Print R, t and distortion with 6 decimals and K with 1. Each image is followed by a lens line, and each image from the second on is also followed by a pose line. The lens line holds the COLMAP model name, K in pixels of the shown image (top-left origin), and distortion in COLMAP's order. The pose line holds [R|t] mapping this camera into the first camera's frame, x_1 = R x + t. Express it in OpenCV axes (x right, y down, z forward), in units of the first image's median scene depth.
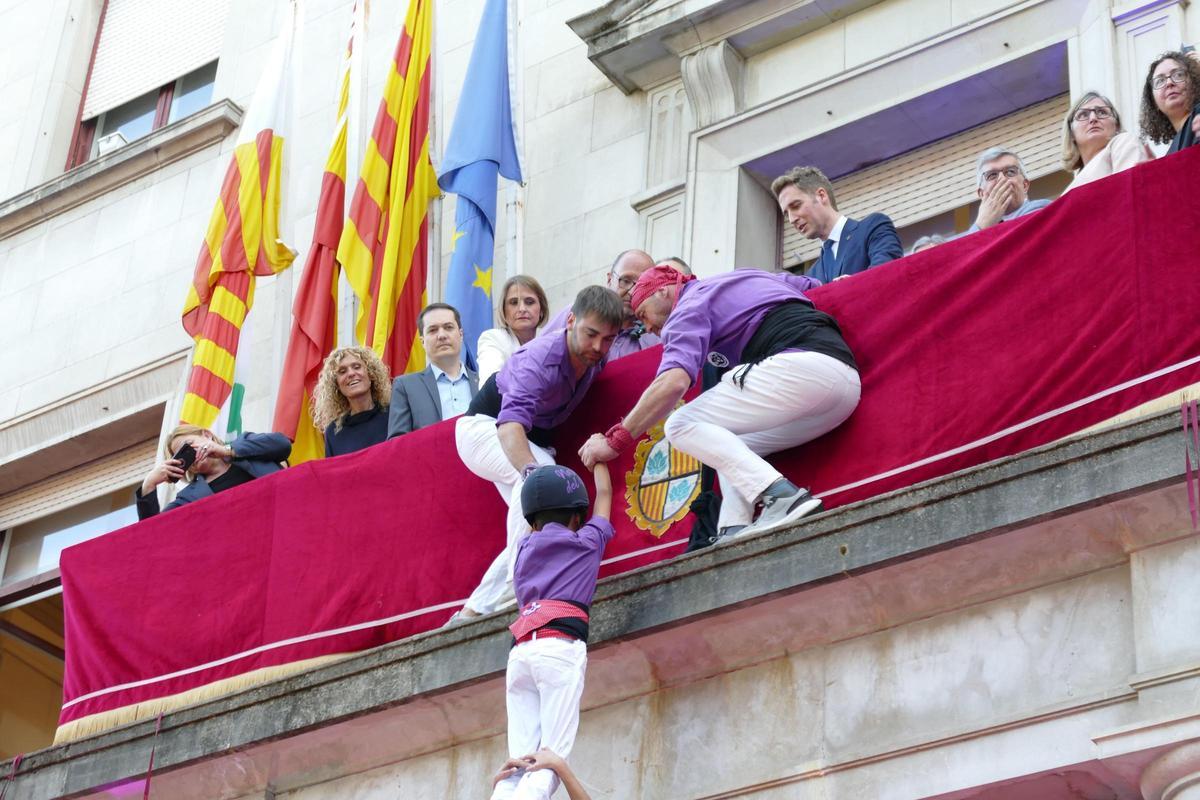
lens RADIAL K [[2533.9, 0, 605.5], [0, 2533.9, 314.4], [0, 0, 1]] dist [-0.031883, 0.124653]
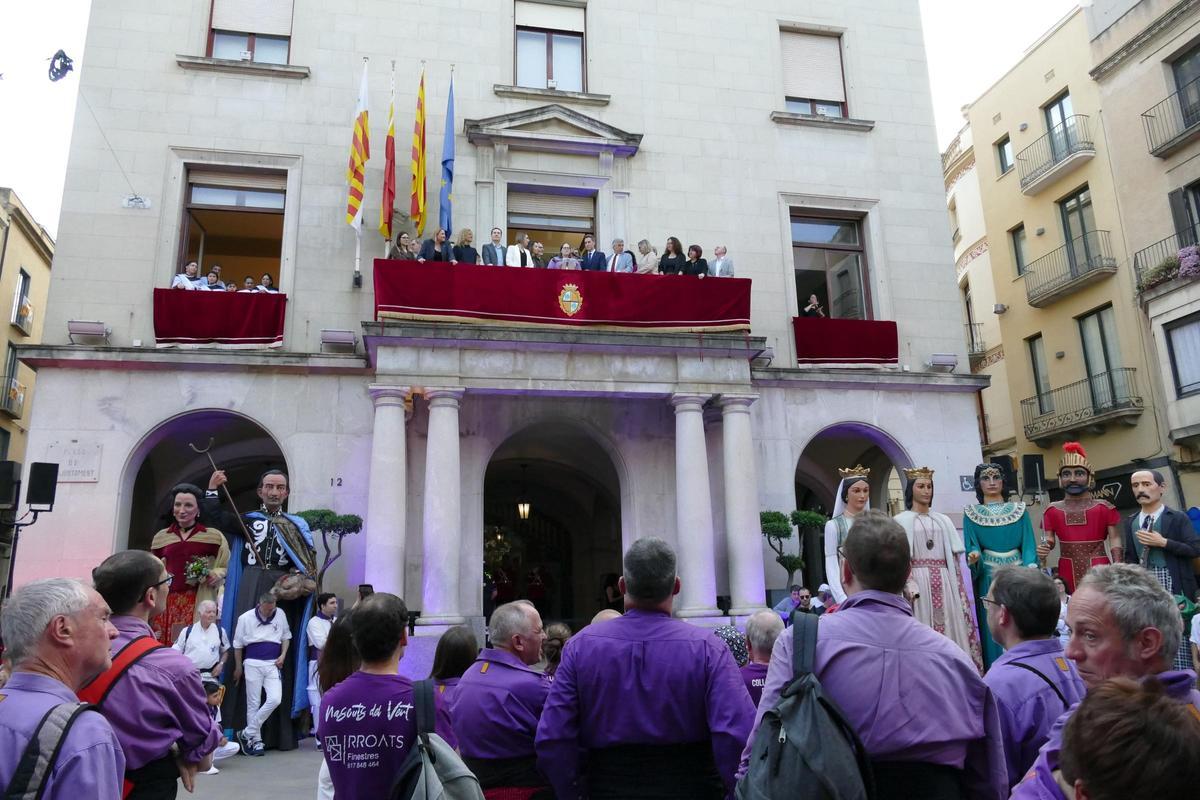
lens RADIAL K [[861.1, 0, 605.8], [0, 861.1, 403.0], [0, 0, 1]] dist [-0.010084, 0.001403]
pose [[0.673353, 0.097269, 0.732894, -1.107544], [-0.372201, 0.901121, 0.222366, -0.148886], [-0.638797, -0.422515, 0.642977, -0.112430]]
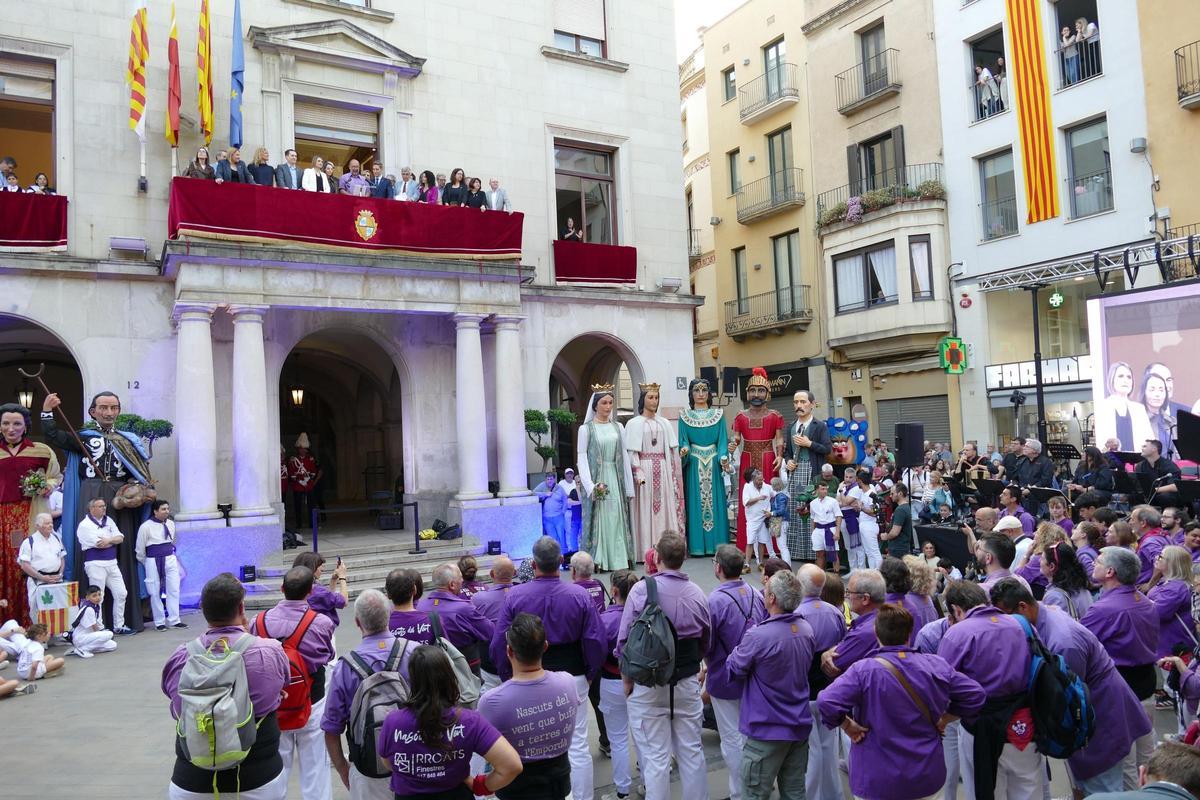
lens RADIAL K [[861.1, 0, 605.8], [0, 861.1, 403.0], [0, 0, 1]] dist [-0.010084, 0.001403]
pose [[0.405641, -0.035320, 0.913350, -1.435967], [-0.475023, 0.845565, 0.243668, -0.302144], [-0.780903, -0.532704, 0.326218, -0.121871]]
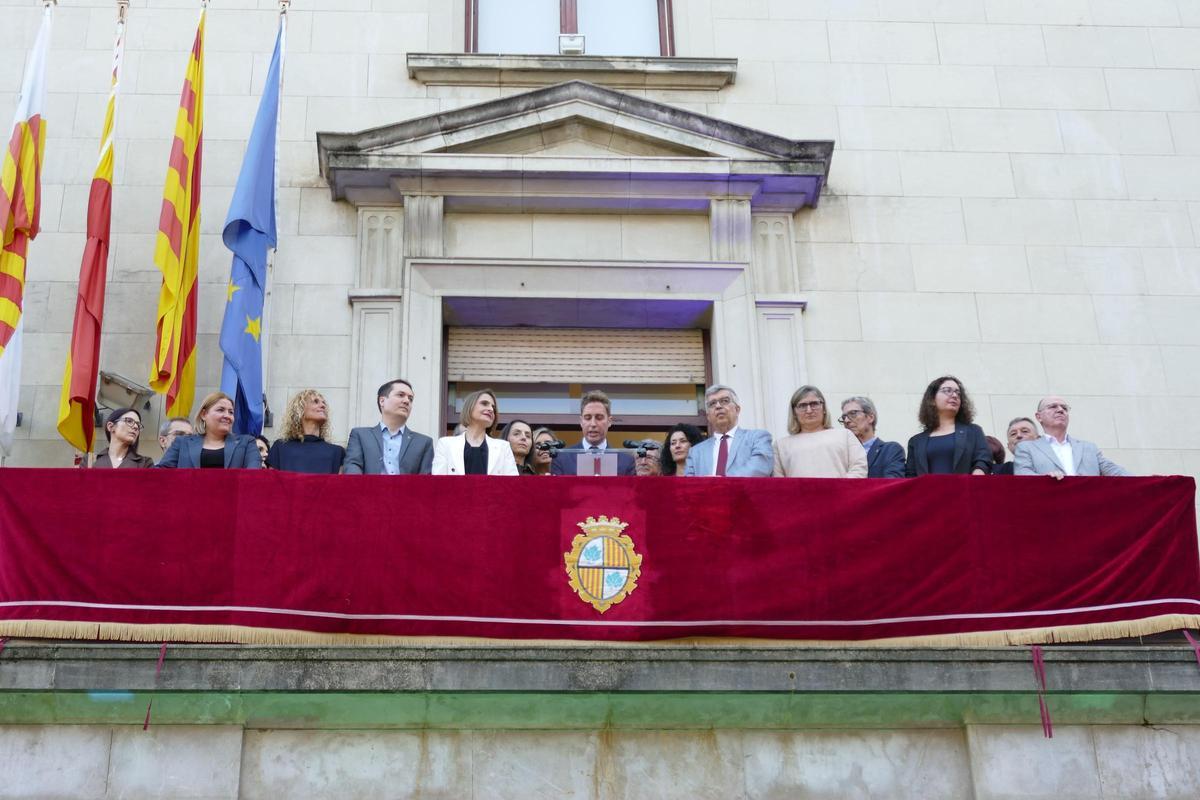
lens RADIAL K [[2192.7, 0, 599.1], [0, 2192.7, 397.9], [0, 0, 1]] dist [-0.015042, -0.123052]
pose [[0.776237, 0.278158, 0.565759, -0.740954], [-0.304753, 0.951144, -0.049505, 0.033310], [-0.551889, -0.133990, 0.823083, 0.006822]]
